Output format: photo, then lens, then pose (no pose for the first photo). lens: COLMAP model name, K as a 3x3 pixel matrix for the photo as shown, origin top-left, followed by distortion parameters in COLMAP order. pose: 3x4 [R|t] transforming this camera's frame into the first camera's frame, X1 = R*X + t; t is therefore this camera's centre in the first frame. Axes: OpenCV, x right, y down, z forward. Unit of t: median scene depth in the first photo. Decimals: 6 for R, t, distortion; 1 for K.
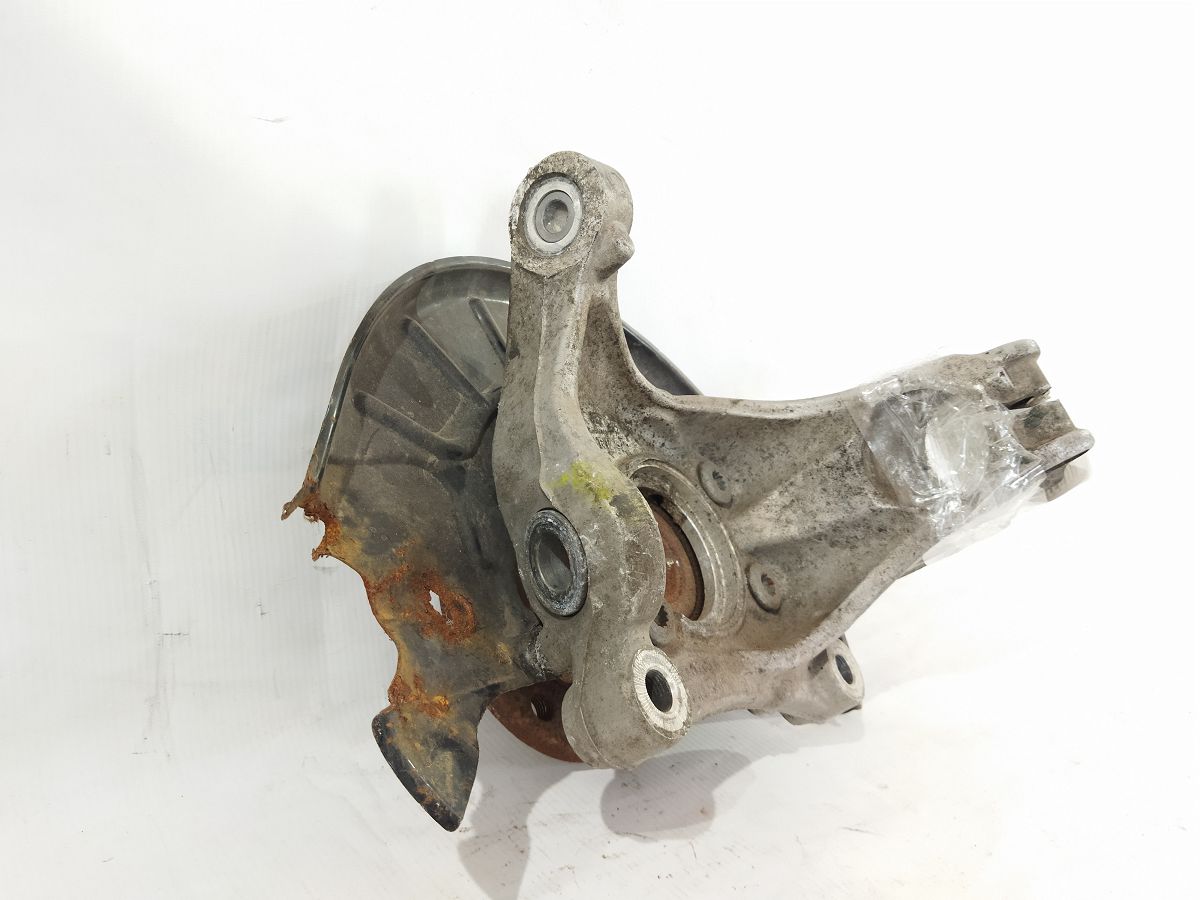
lens RADIAL K [[941.2, 0, 603.2], [0, 941.2, 447.4], [0, 0, 1]] dist [-0.000571, -0.008459]
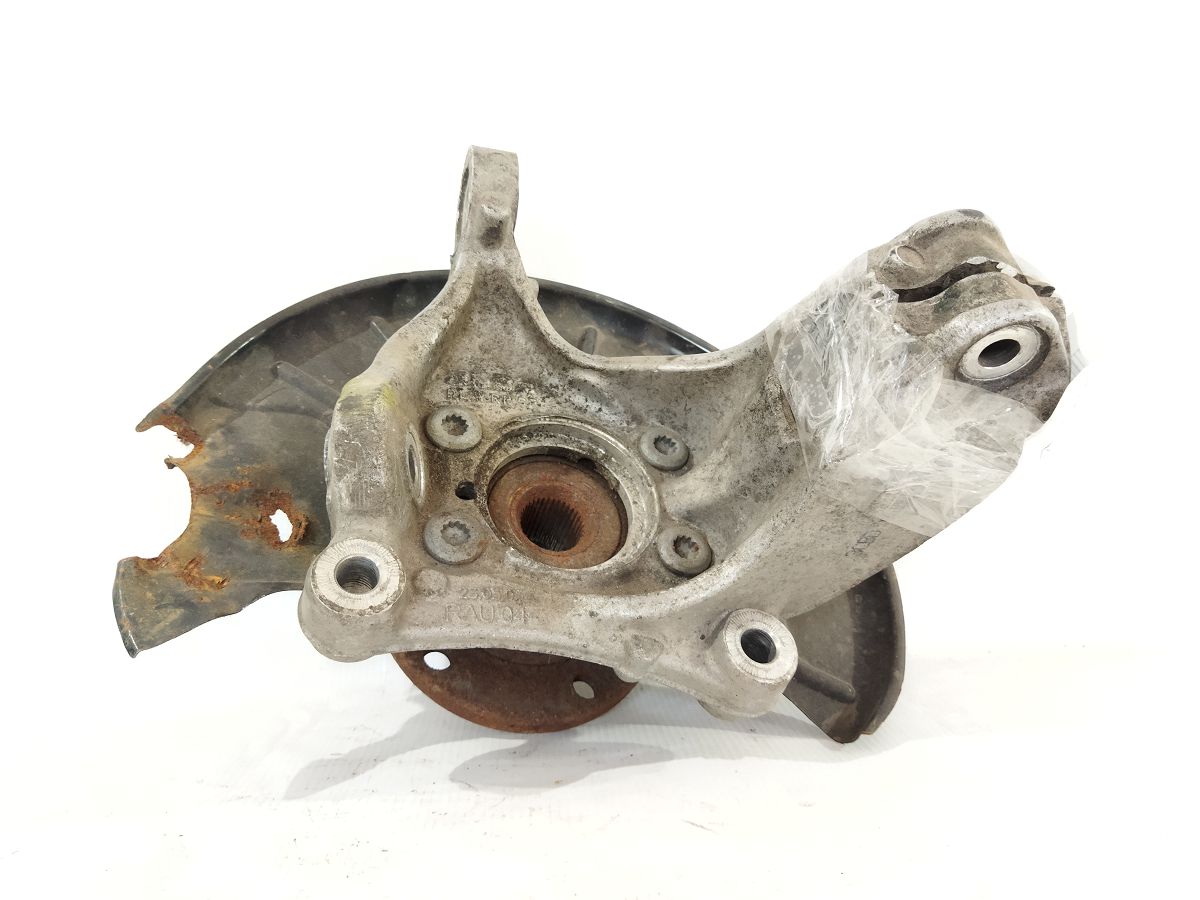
lens RADIAL K [[941.2, 0, 601.1], [0, 941.2, 454.2], [0, 0, 1]] dist [-0.000571, -0.008459]
pose [[0.790839, -0.101327, -0.603579, 0.663593], [-0.027421, 0.979343, -0.200337, 0.243104], [0.611410, 0.174984, 0.771724, 0.263006]]
